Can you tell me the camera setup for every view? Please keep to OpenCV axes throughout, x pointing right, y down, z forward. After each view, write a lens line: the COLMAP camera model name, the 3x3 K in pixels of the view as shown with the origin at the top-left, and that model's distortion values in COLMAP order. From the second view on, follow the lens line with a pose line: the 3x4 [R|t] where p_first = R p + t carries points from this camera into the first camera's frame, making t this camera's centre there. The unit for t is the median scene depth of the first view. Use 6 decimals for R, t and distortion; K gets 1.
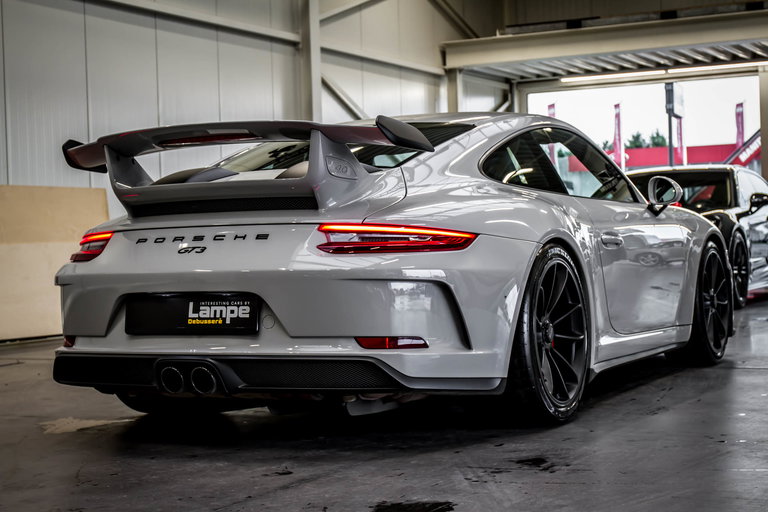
lens RADIAL K [[1476.9, 0, 384.0], [0, 1476.9, 256.0], [0, 0, 1]] dist [0.009687, 0.278544]
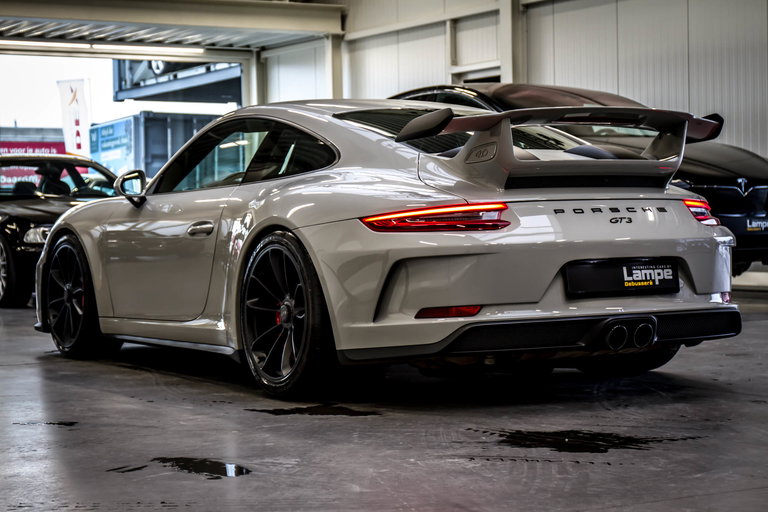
lens RADIAL K [[1781.4, 0, 384.0], [0, 1781.4, 256.0], [0, 0, 1]] dist [0.017319, 0.272379]
pose [[0.516172, 0.003661, 0.856477, -0.443727], [0.010616, 0.999887, -0.010671, 0.011463], [-0.856419, 0.014601, 0.516074, 0.148825]]
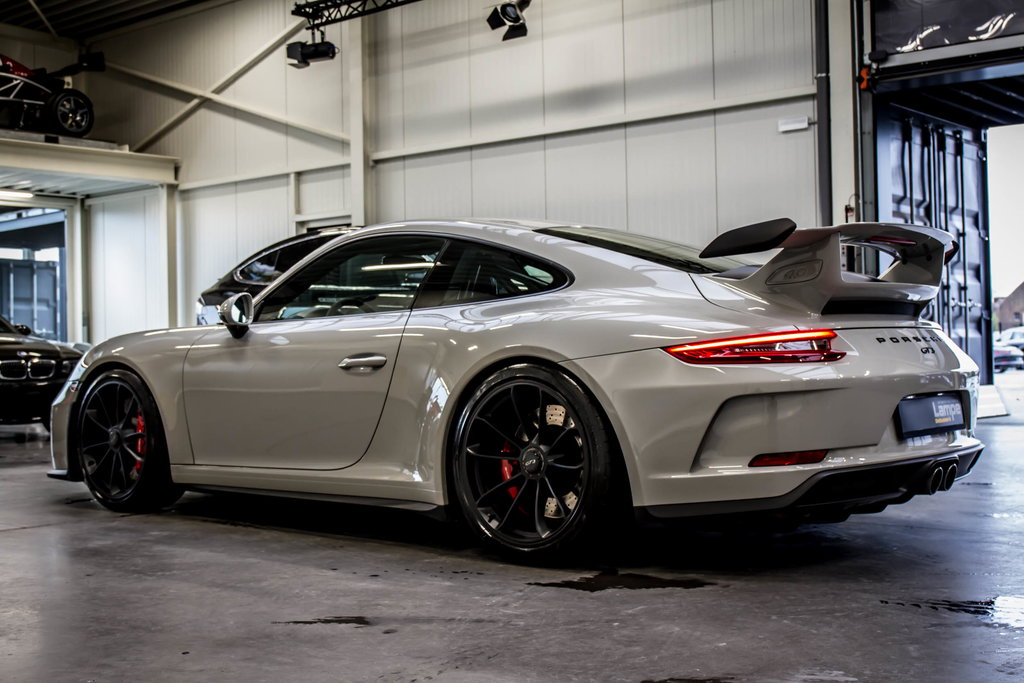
lens RADIAL K [[1385.8, 0, 512.0], [0, 1385.8, 341.5], [0, 0, 1]] dist [-0.033517, -0.010025]
pose [[0.208888, 0.032045, 0.977414, -0.357726], [0.021448, 0.999072, -0.037339, 0.006163], [-0.977704, 0.028763, 0.208007, 0.349479]]
